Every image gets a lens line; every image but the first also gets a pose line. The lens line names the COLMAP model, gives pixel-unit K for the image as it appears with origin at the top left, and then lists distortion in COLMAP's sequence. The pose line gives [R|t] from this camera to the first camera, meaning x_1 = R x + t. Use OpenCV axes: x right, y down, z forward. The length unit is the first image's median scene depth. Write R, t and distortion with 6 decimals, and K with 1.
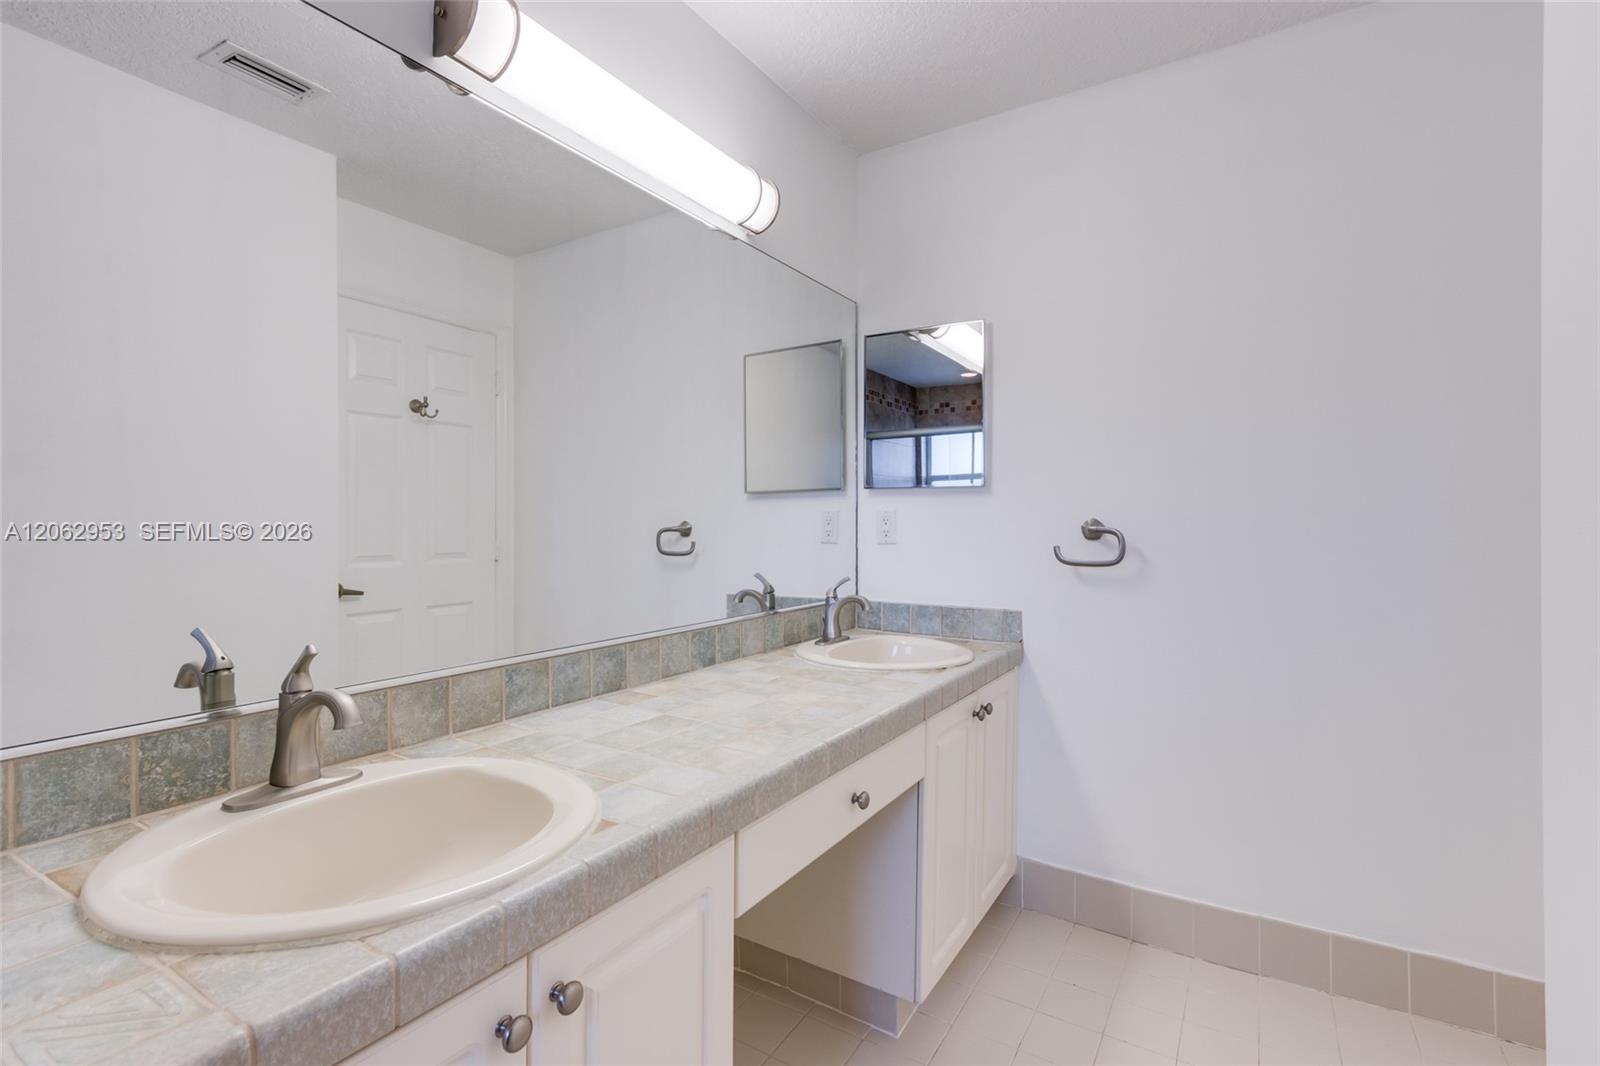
lens RADIAL K [[740.8, 0, 800.0], [0, 740.8, 528.0], [0, 0, 1]] dist [0.006044, -0.000374]
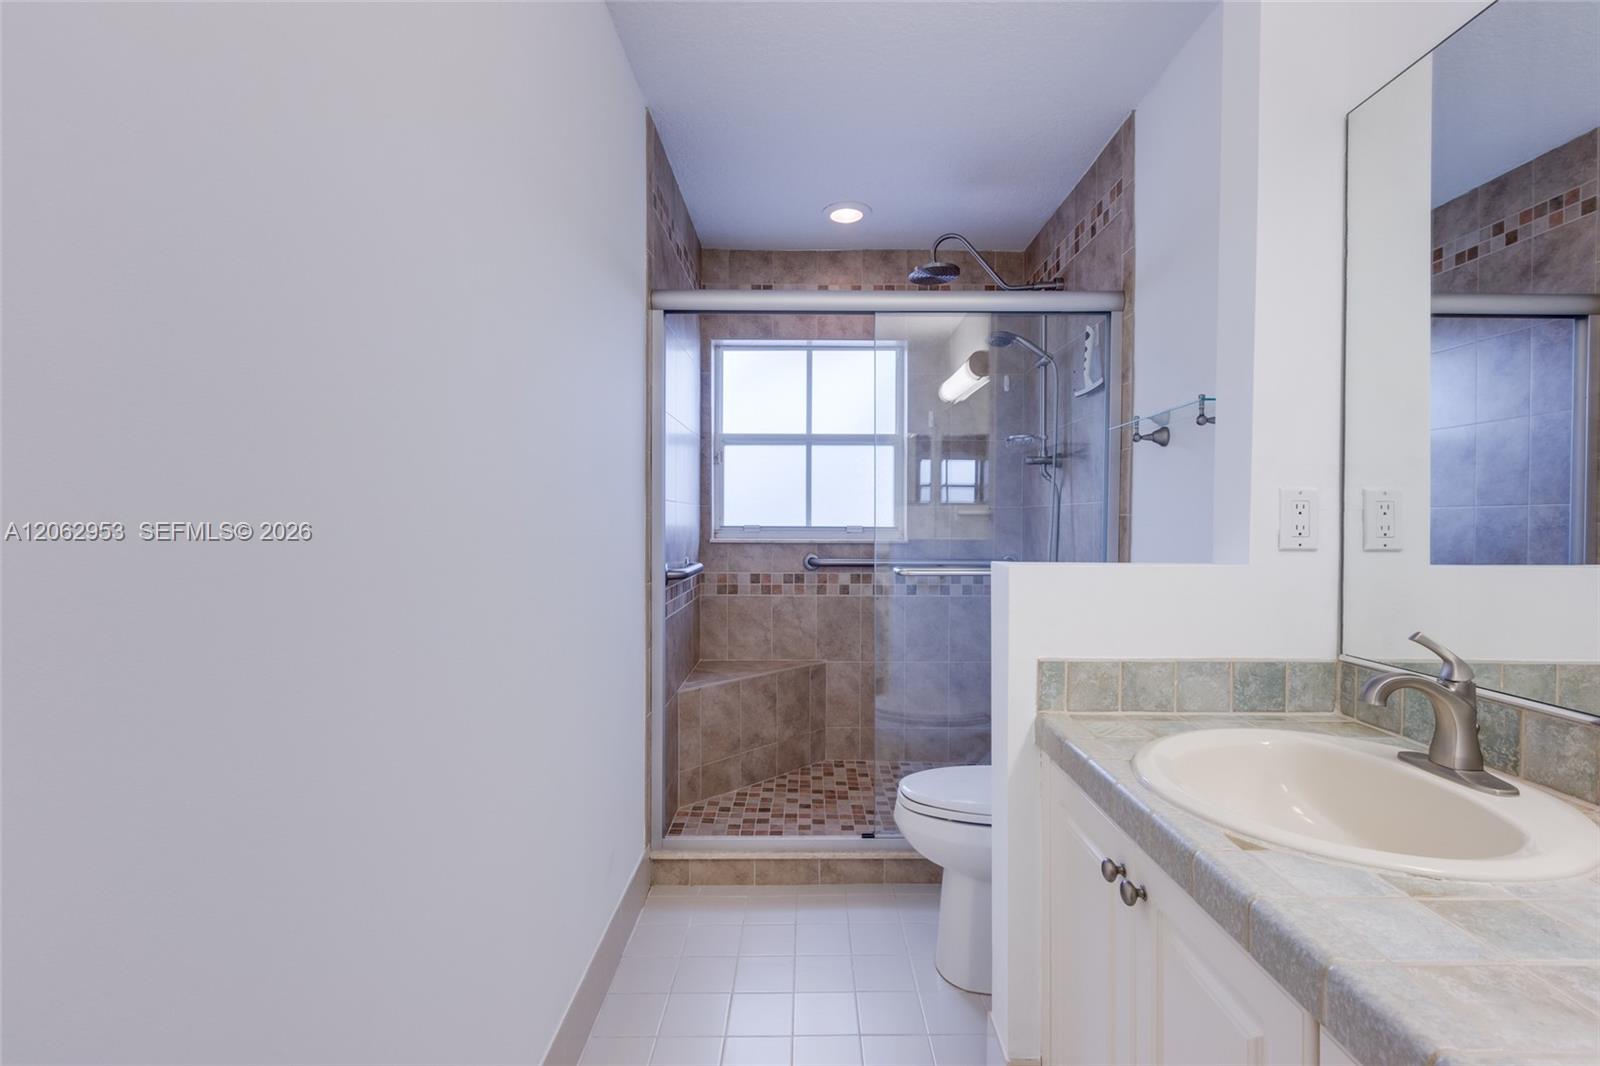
lens RADIAL K [[740.8, 0, 804.1], [0, 740.8, 528.5], [0, 0, 1]] dist [0.006044, -0.000374]
pose [[-0.848700, 0.001490, -0.528873, 0.644225], [-0.006793, 0.999883, 0.013718, 0.001014], [0.528831, 0.015236, -0.848590, 1.394270]]
